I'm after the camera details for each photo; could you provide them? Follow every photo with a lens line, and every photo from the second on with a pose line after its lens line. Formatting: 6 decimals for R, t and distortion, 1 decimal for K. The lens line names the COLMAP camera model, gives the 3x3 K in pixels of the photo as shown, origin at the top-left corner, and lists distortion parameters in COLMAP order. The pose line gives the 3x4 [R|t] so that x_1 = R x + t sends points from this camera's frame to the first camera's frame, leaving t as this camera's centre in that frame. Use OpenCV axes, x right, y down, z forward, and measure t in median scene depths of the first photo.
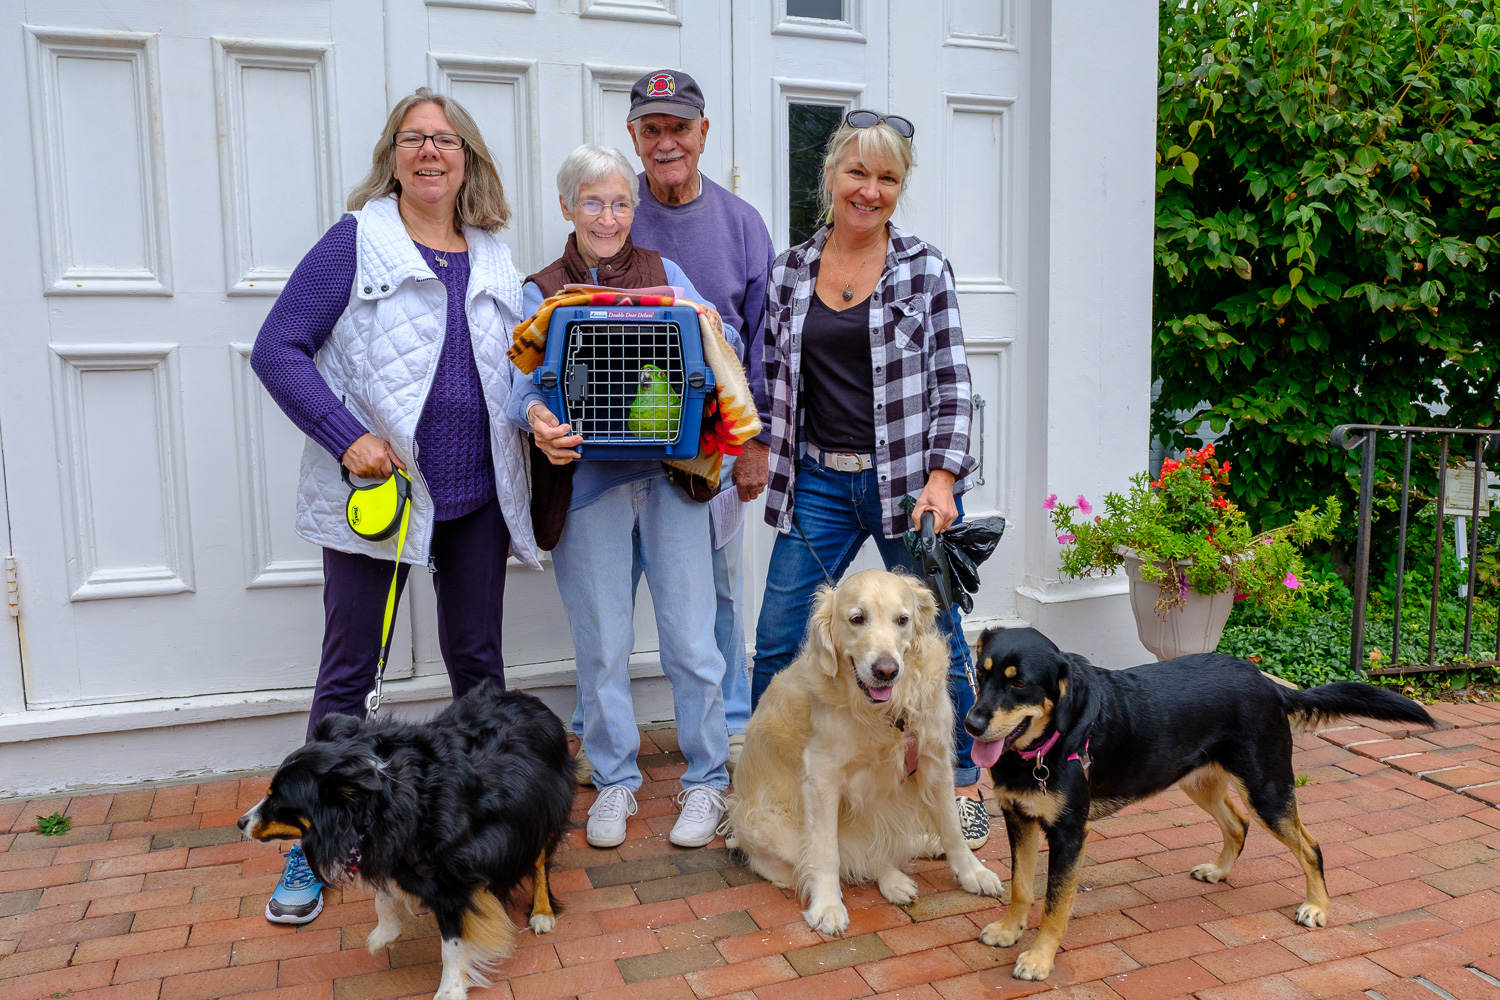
lens RADIAL K [[1276.7, 0, 750.0], [0, 1276.7, 500.0], [0, 0, 1]] dist [-0.006580, -0.007202]
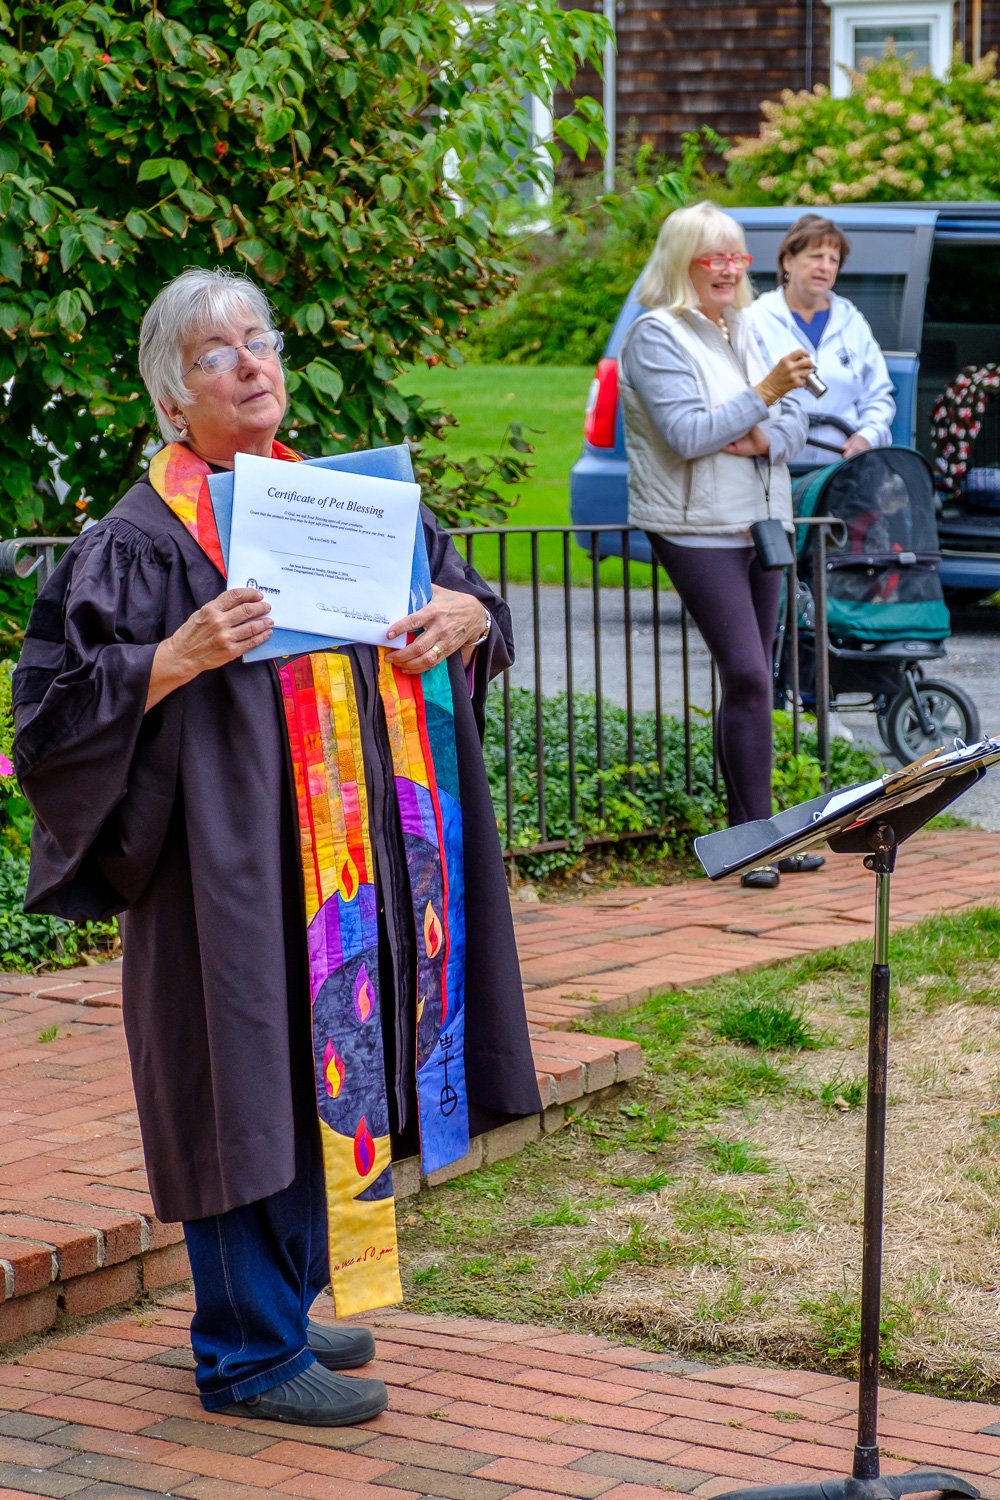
lens RADIAL K [[1276.7, 0, 500.0], [0, 1276.7, 750.0], [0, 0, 1]] dist [-0.006580, -0.007202]
pose [[0.775575, -0.132681, 0.617154, 0.291188], [0.077836, 0.990301, 0.115087, -0.009080], [-0.626438, -0.041222, 0.778381, 0.392786]]
